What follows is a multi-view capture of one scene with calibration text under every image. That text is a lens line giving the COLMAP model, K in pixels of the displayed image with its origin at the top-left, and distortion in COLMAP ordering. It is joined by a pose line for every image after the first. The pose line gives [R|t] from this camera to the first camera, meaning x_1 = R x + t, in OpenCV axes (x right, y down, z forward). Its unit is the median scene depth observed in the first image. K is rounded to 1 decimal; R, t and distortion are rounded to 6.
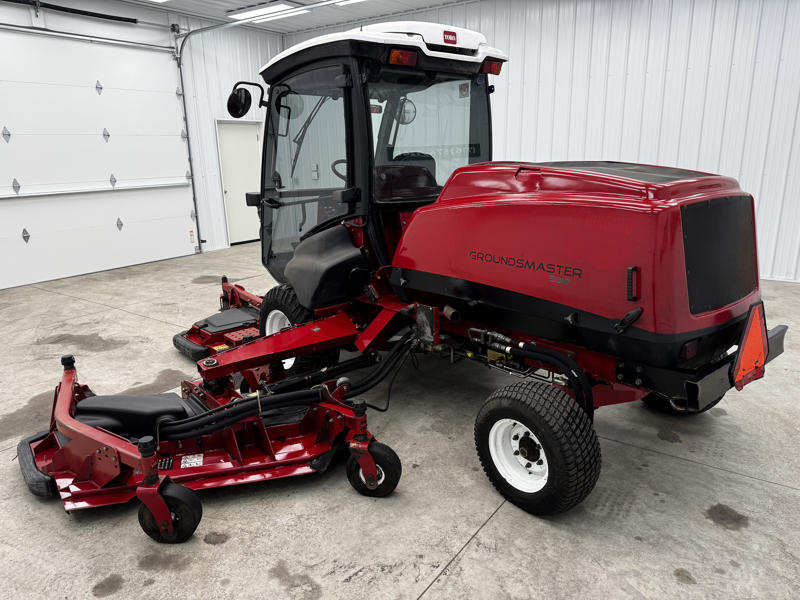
lens RADIAL K [[562.5, 0, 401.6], [0, 562.5, 297.2], [0, 0, 1]] dist [0.020148, -0.014702]
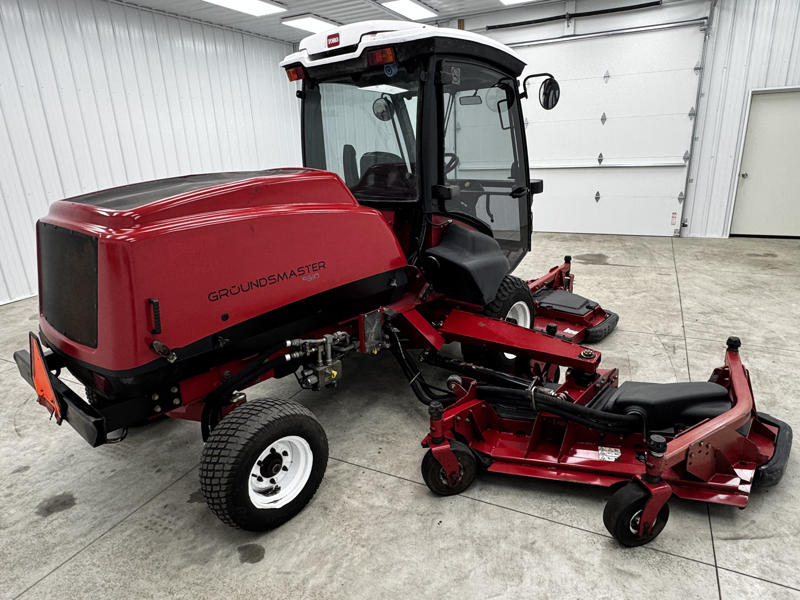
lens RADIAL K [[494.6, 0, 399.7], [0, 494.6, 296.6], [0, 0, 1]] dist [-0.002395, 0.002207]
pose [[0.147920, 0.305297, -0.940698, 1.025982], [-0.210441, 0.939096, 0.271686, -0.285836], [0.966351, 0.157774, 0.203158, 0.970870]]
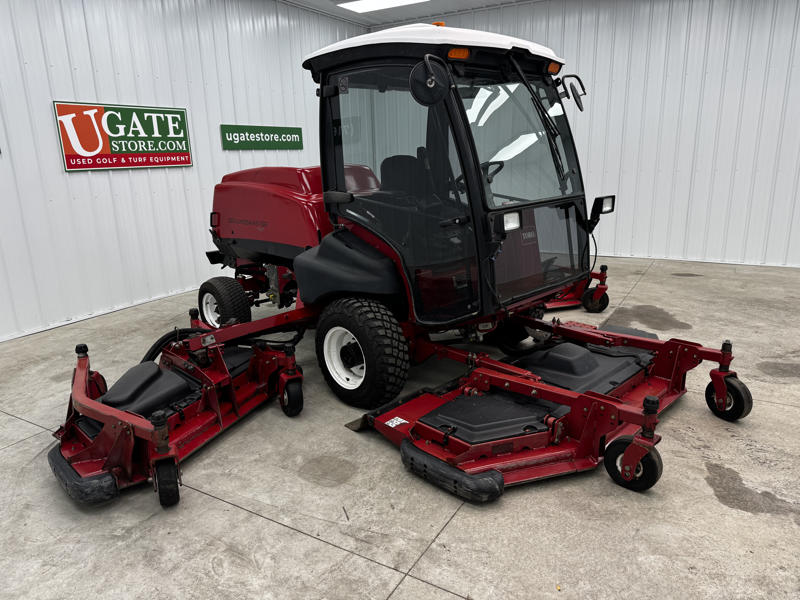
lens RADIAL K [[562.5, 0, 398.5], [0, 562.5, 298.7], [0, 0, 1]] dist [0.020148, -0.014702]
pose [[-0.996071, 0.066571, -0.058409, 0.116889], [0.029116, 0.869019, 0.493921, -0.591377], [0.083639, 0.490280, -0.867543, 2.224134]]
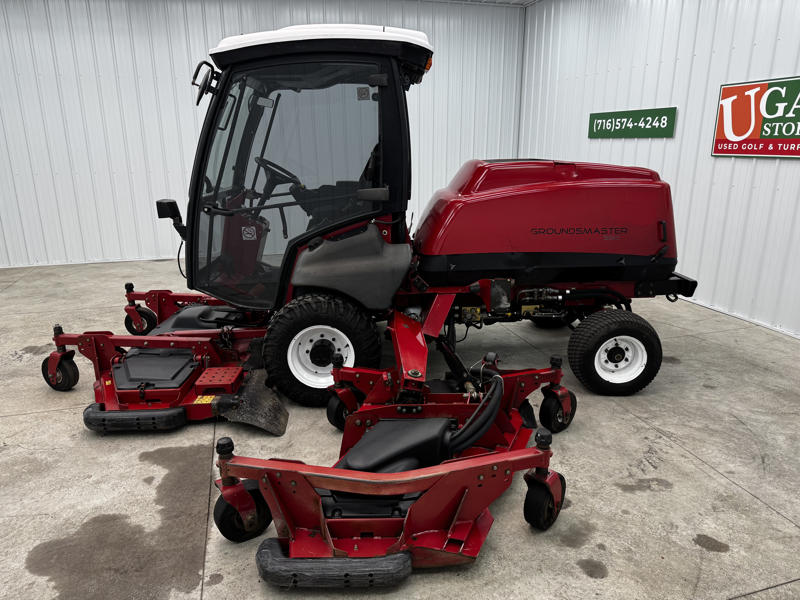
lens RADIAL K [[562.5, 0, 400.7], [0, 562.5, 299.7], [0, 0, 1]] dist [0.020148, -0.014702]
pose [[0.620877, -0.192217, 0.759977, -0.865796], [0.188027, 0.977687, 0.093669, -0.081127], [-0.761024, 0.084739, 0.643165, 0.339483]]
